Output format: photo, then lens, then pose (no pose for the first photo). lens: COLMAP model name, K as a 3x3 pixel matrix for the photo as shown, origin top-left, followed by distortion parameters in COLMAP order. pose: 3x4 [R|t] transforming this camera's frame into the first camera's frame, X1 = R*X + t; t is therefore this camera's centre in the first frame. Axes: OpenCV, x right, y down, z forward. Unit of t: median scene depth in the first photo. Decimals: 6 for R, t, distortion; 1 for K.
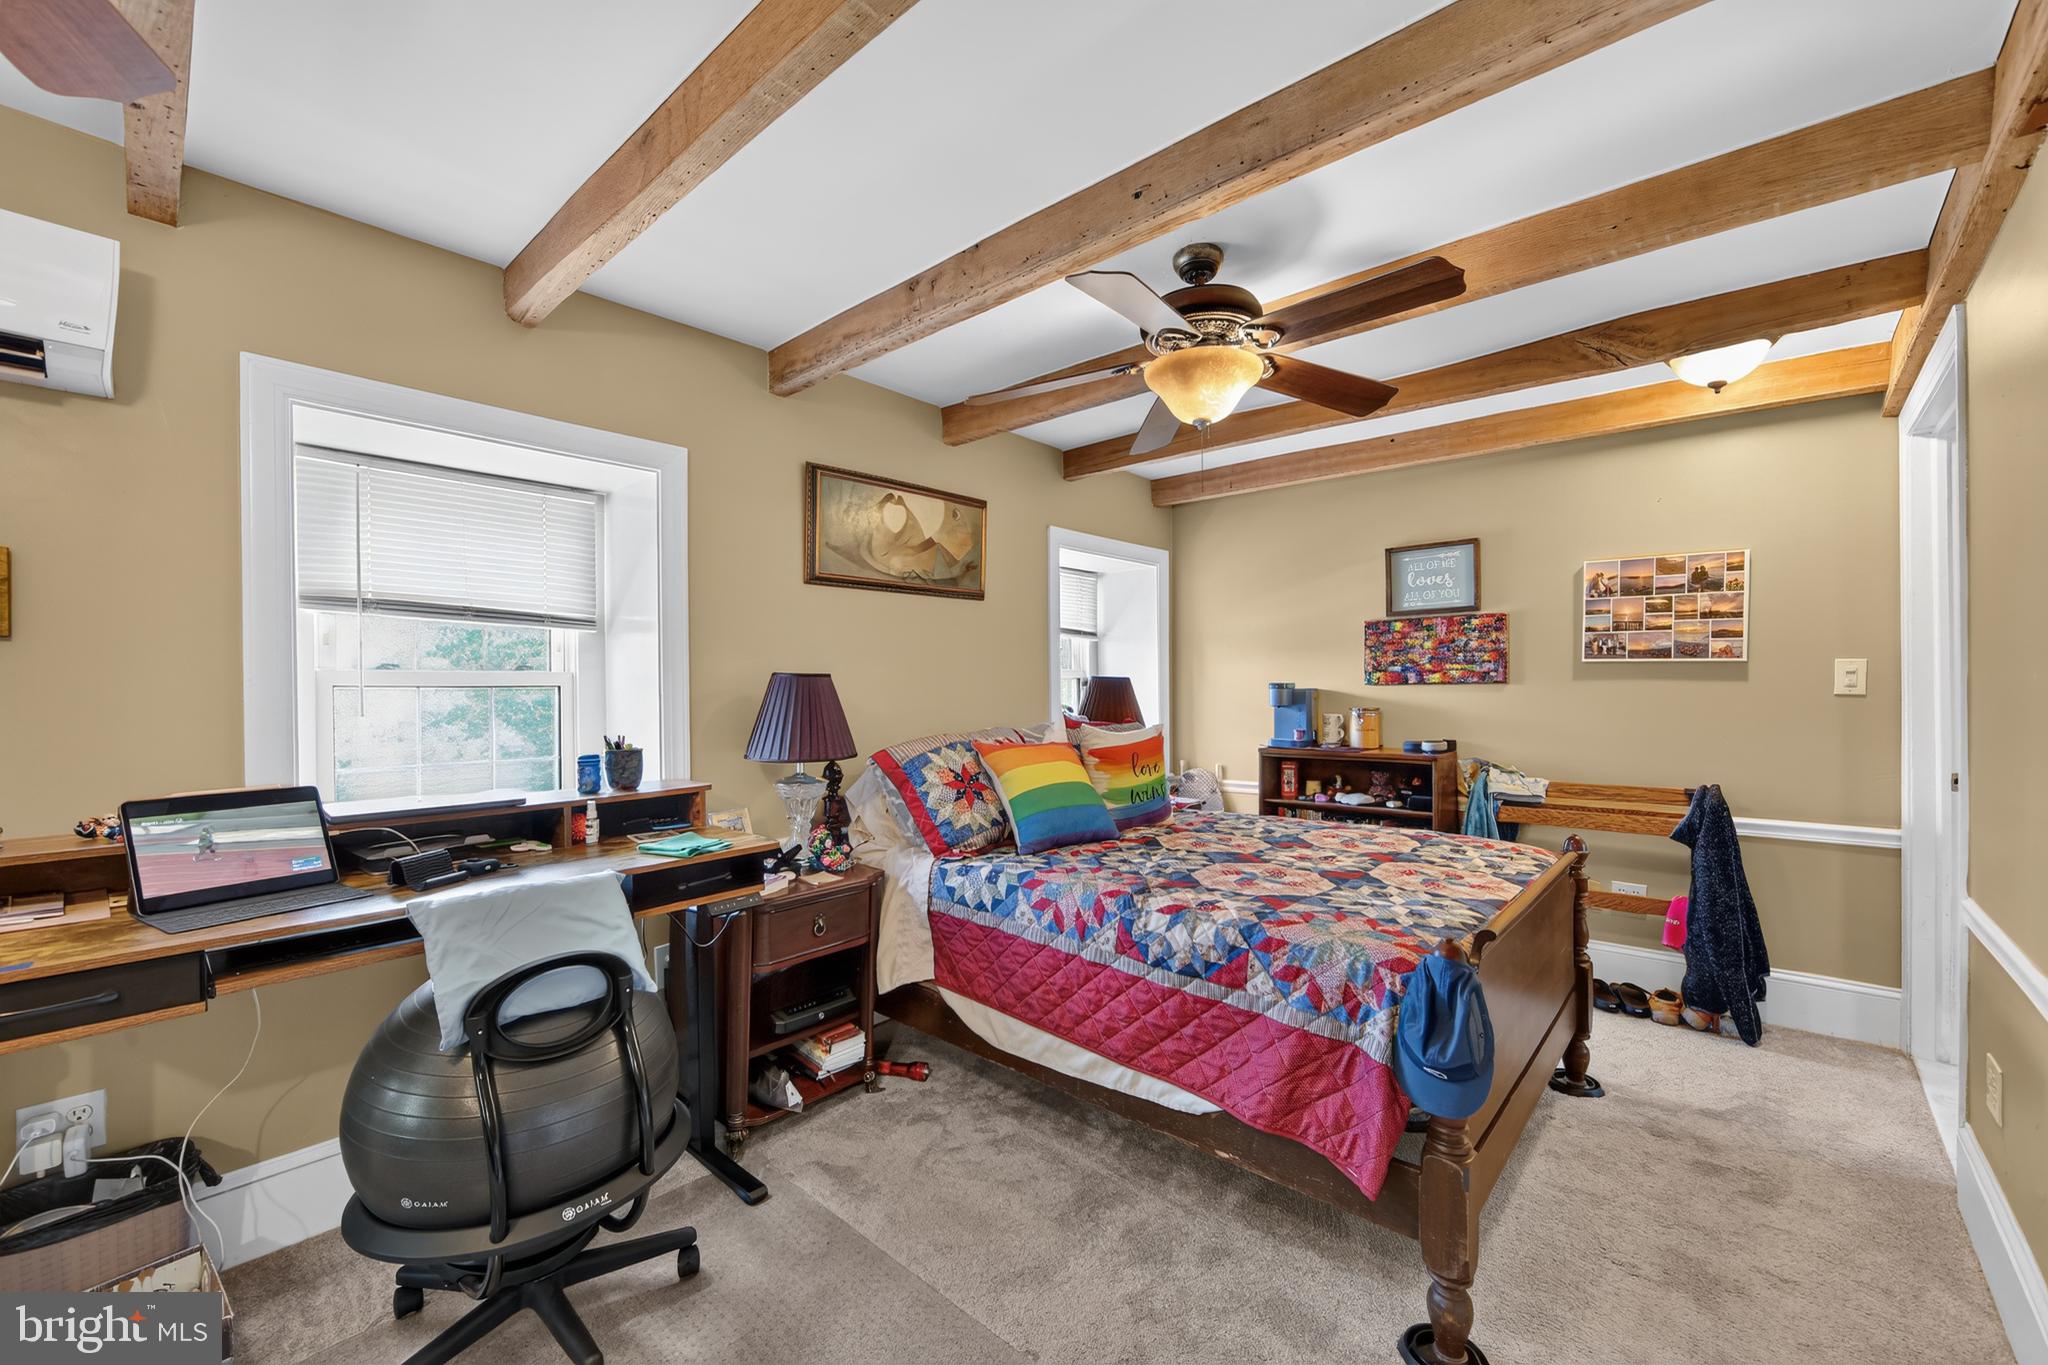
lens RADIAL K [[833.5, 0, 1016.7], [0, 833.5, 684.2], [0, 0, 1]] dist [0.000656, 0.000035]
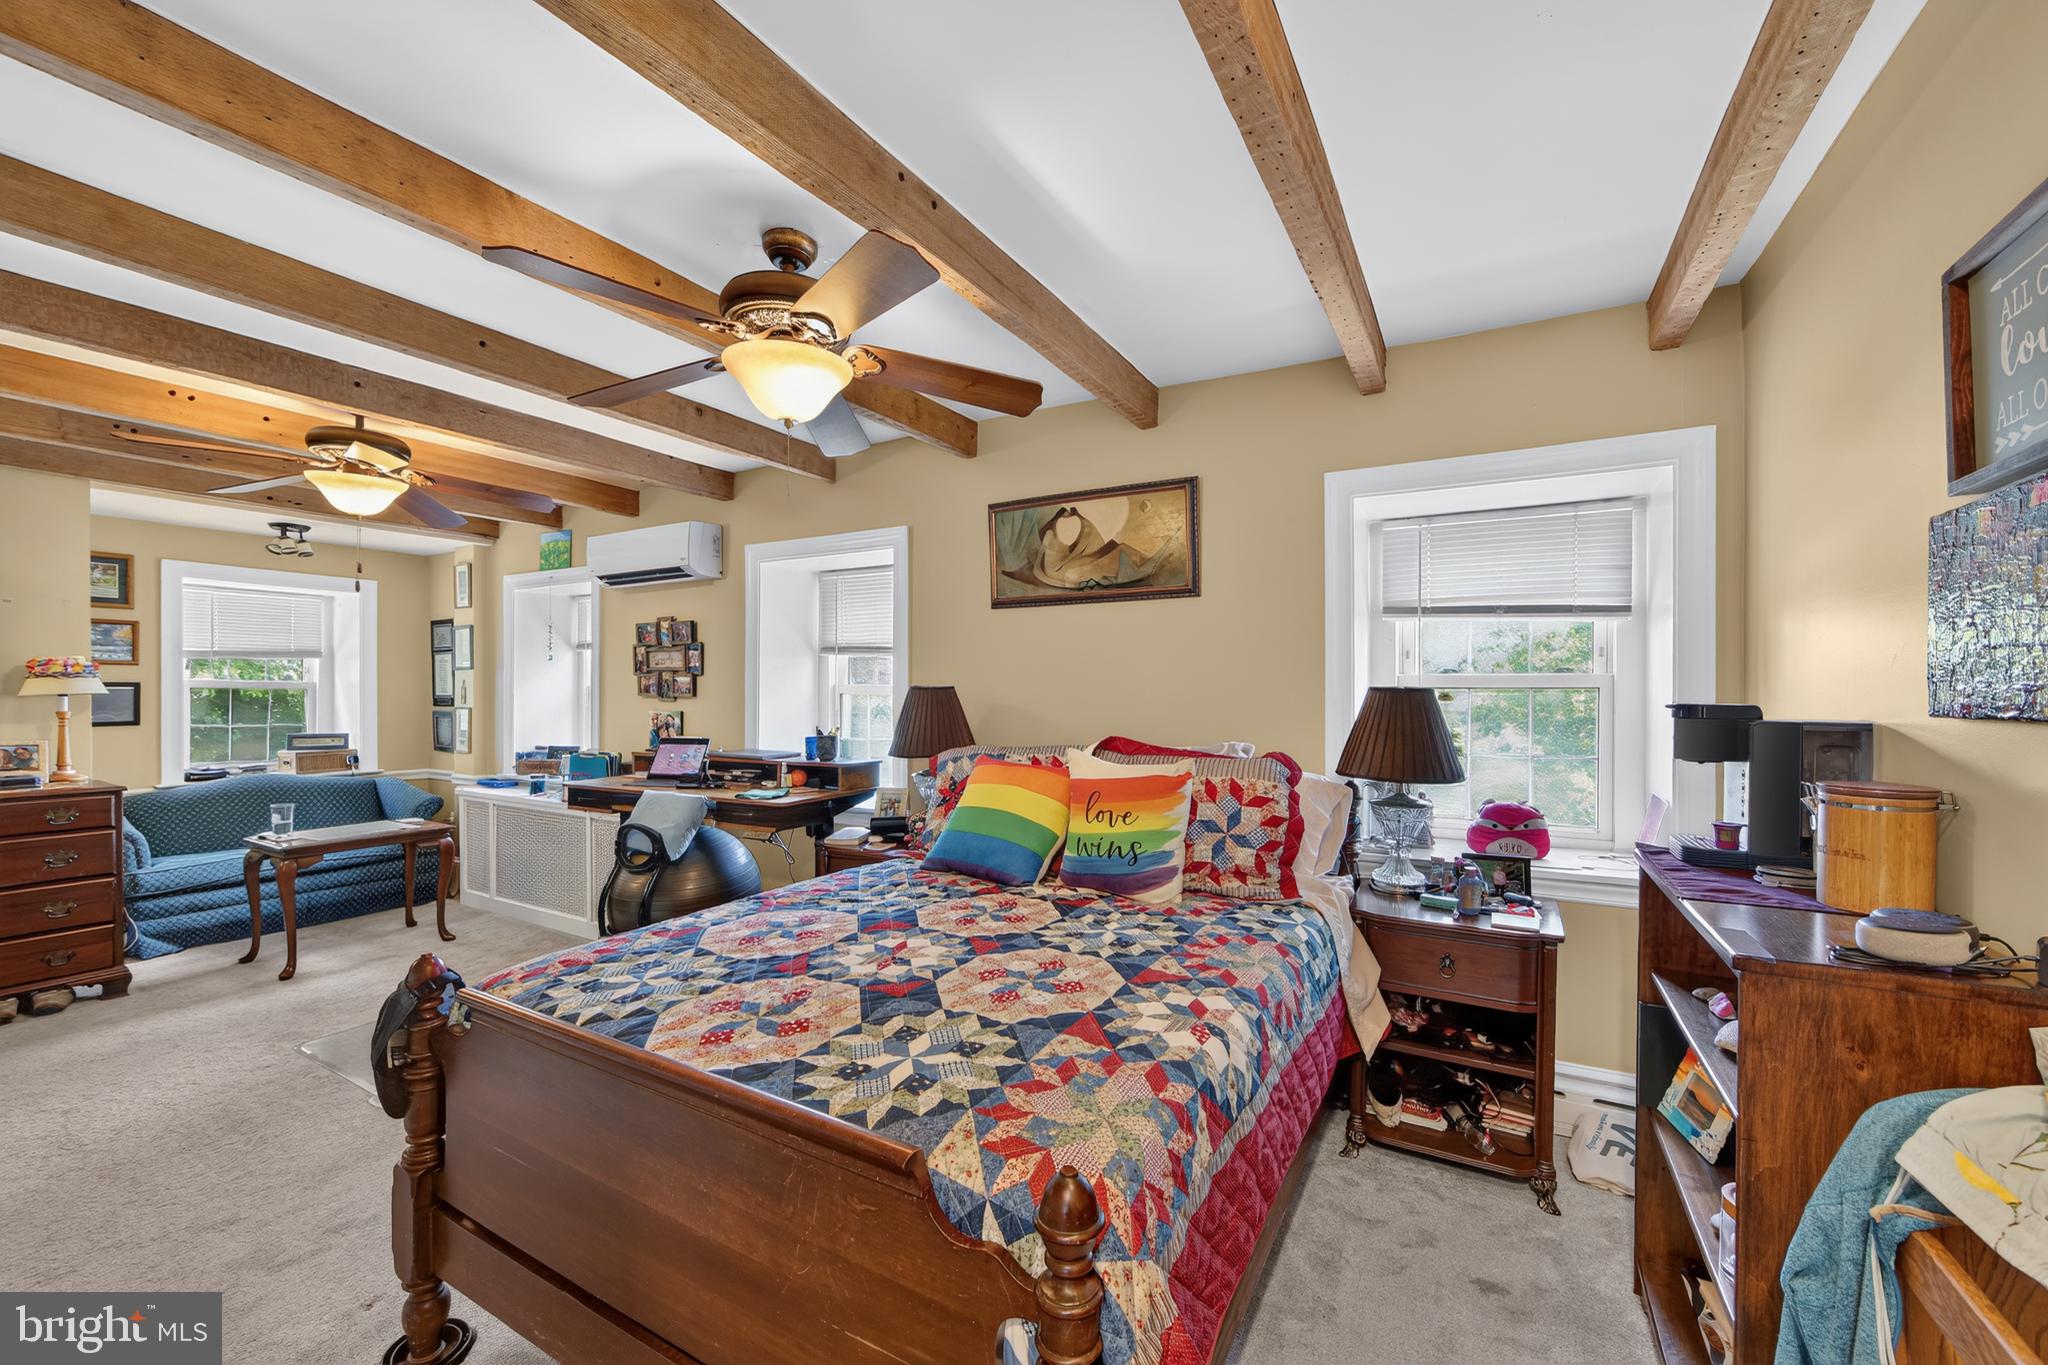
lens RADIAL K [[833.5, 0, 1015.8], [0, 833.5, 687.6], [0, 0, 1]] dist [0.000656, 0.000035]
pose [[0.216836, 0.009735, -0.976159, 0.823180], [0.005831, 0.999920, 0.011267, -0.019923], [0.976191, -0.008135, 0.216762, 0.707420]]
